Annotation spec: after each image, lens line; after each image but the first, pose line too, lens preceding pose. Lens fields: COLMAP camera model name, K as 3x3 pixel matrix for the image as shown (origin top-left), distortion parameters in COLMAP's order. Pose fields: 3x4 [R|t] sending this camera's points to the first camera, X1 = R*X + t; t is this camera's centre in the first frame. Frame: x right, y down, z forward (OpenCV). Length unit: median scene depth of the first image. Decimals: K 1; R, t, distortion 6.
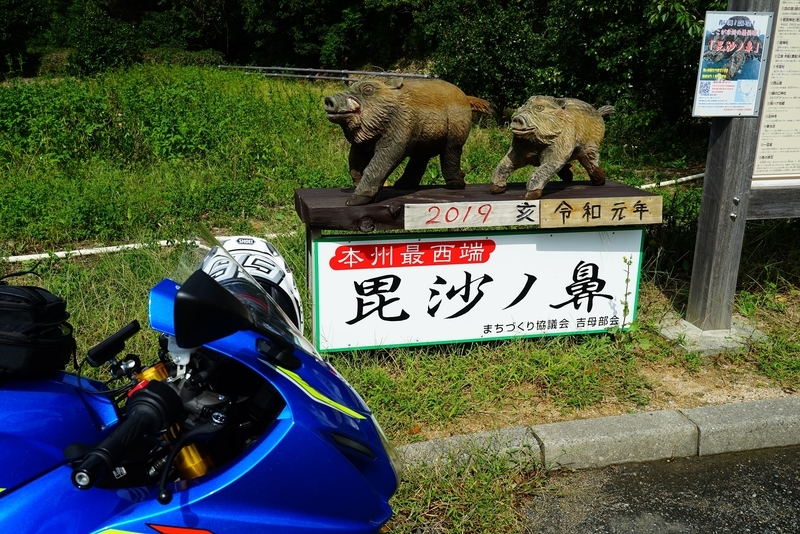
lens RADIAL K [[714.9, 0, 407.1], [0, 714.9, 268.8], [0, 0, 1]] dist [0.017824, -0.016662]
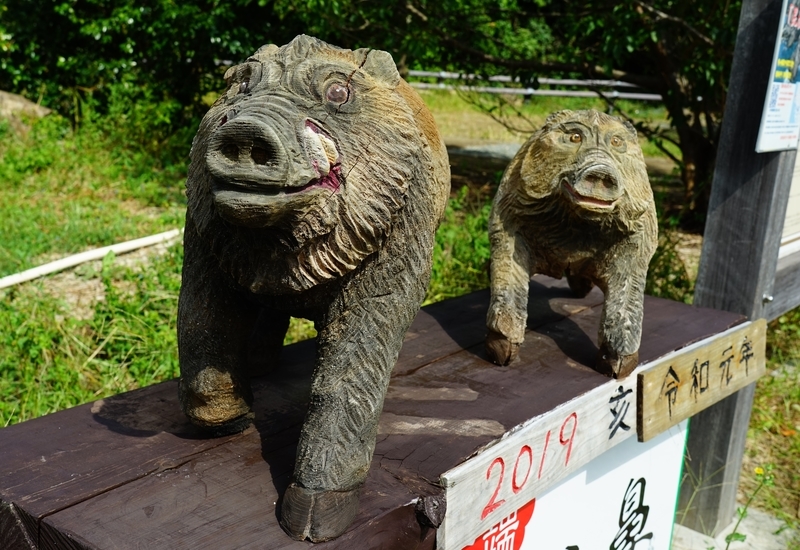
lens RADIAL K [[967.1, 0, 395.2], [0, 967.1, 270.1], [0, 0, 1]] dist [0.032097, 0.000000]
pose [[0.798346, -0.087059, 0.595873, -0.227909], [0.108978, 0.994044, -0.000775, -0.161234], [-0.592256, 0.065555, 0.803078, 0.622639]]
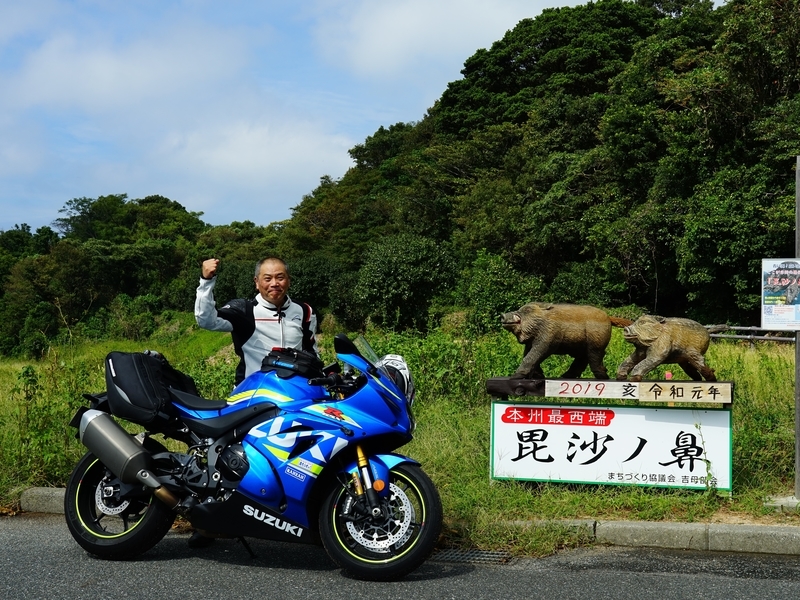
lens RADIAL K [[794.7, 0, 398.7], [0, 794.7, 300.8], [0, 0, 1]] dist [-0.116219, 0.000000]
pose [[0.886173, -0.009450, -0.463259, 0.479200], [-0.128660, 0.955458, -0.265606, 0.228027], [0.445134, 0.294976, 0.845485, -0.613894]]
